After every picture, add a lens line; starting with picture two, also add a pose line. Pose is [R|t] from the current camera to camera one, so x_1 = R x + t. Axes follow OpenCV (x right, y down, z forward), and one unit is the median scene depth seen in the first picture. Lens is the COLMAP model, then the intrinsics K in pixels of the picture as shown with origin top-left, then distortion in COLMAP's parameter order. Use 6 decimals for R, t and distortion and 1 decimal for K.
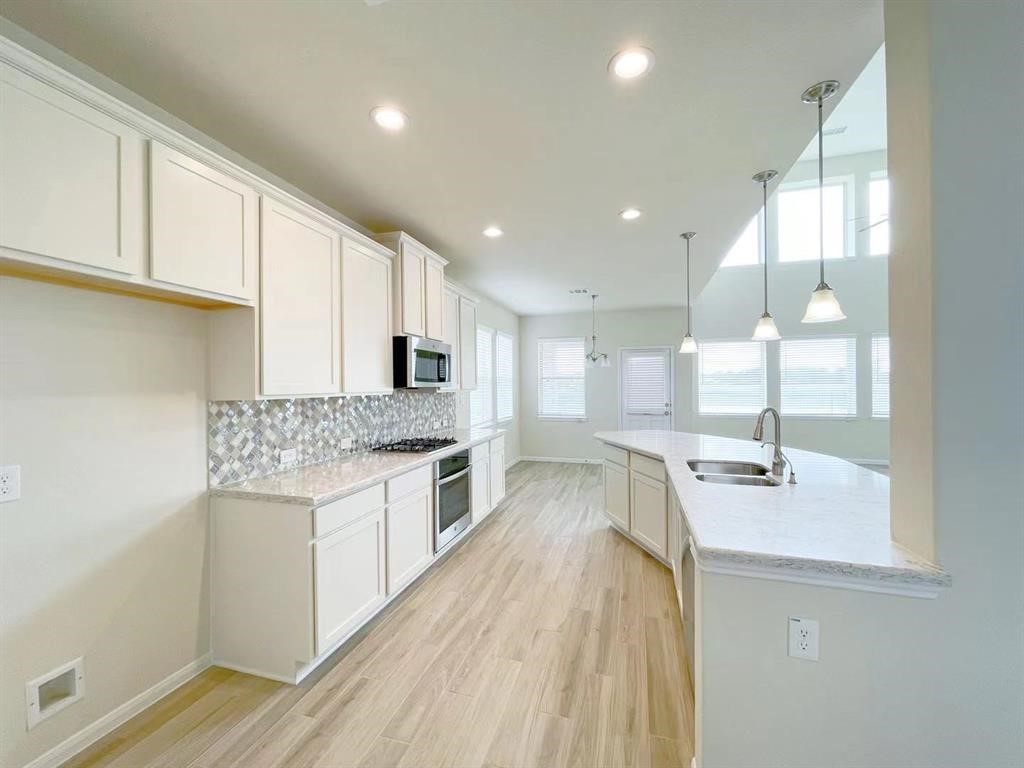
lens RADIAL K [[416.1, 0, 511.8], [0, 416.1, 383.1], [0, 0, 1]] dist [-0.008419, 0.000913]
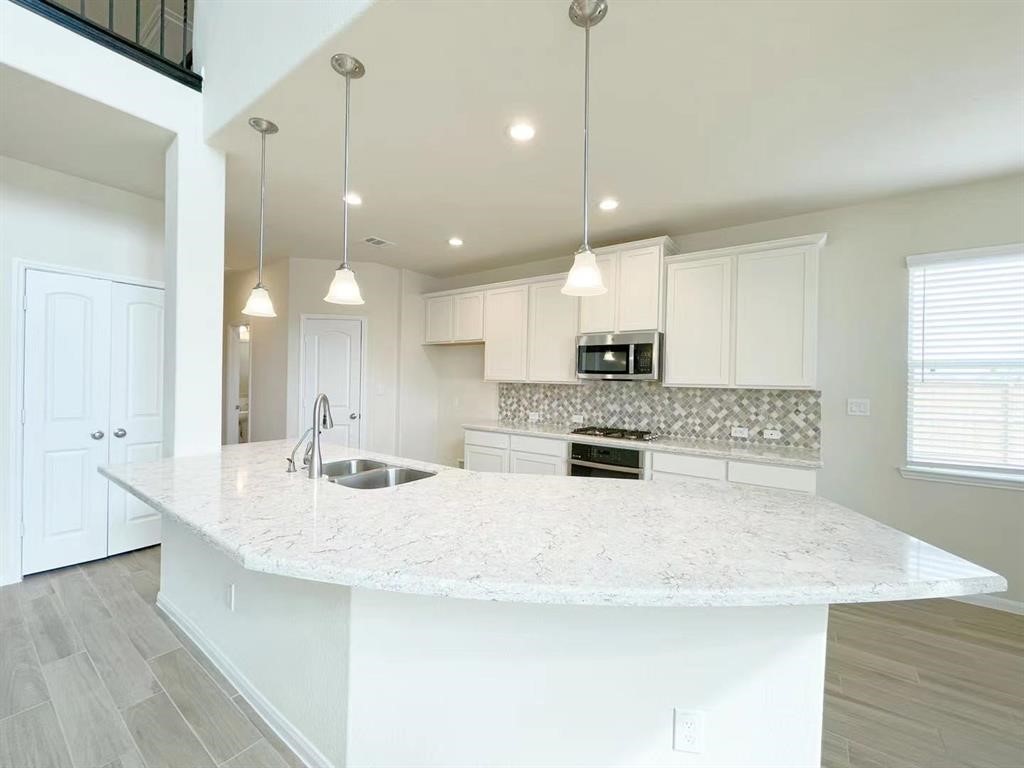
lens RADIAL K [[416.1, 0, 513.4], [0, 416.1, 382.7], [0, 0, 1]] dist [-0.008419, 0.000913]
pose [[-0.333467, 0.002287, -0.942759, 0.910534], [-0.015694, 0.999845, 0.007977, 0.015075], [0.942631, 0.017456, -0.333380, 1.168353]]
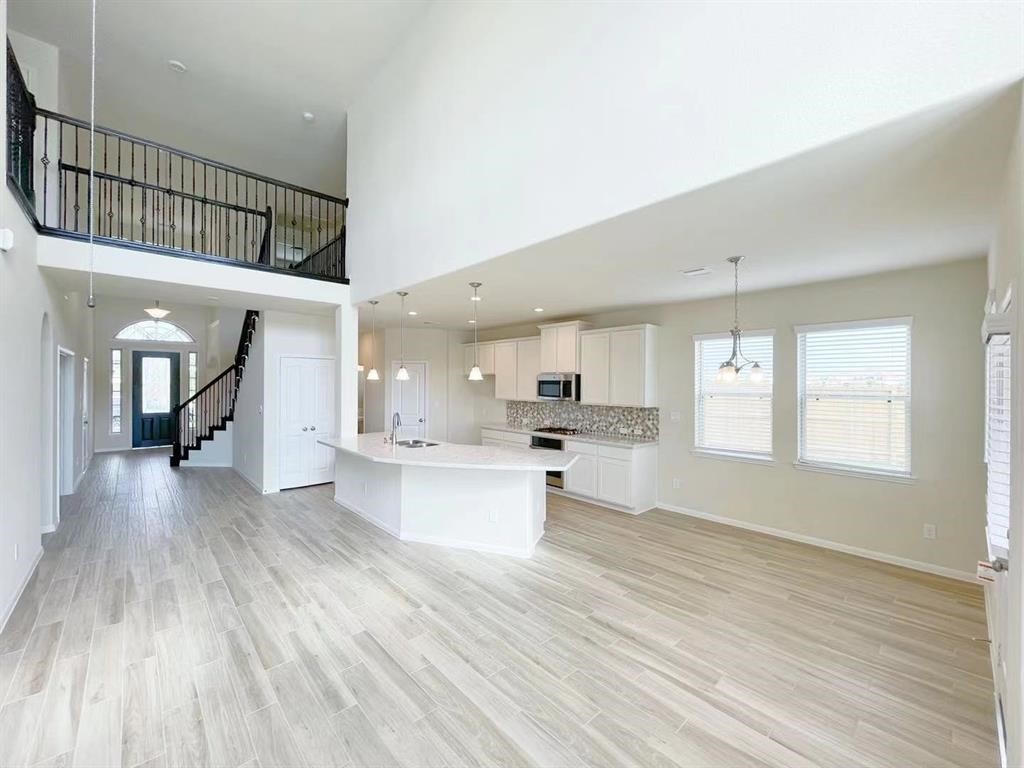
lens RADIAL K [[416.1, 0, 511.0], [0, 416.1, 386.0], [0, 0, 1]] dist [-0.008419, 0.000913]
pose [[-0.522441, 0.009327, -0.852625, 1.532170], [0.000538, 0.999944, 0.010608, -0.074396], [0.852676, 0.005083, -0.522416, 1.878982]]
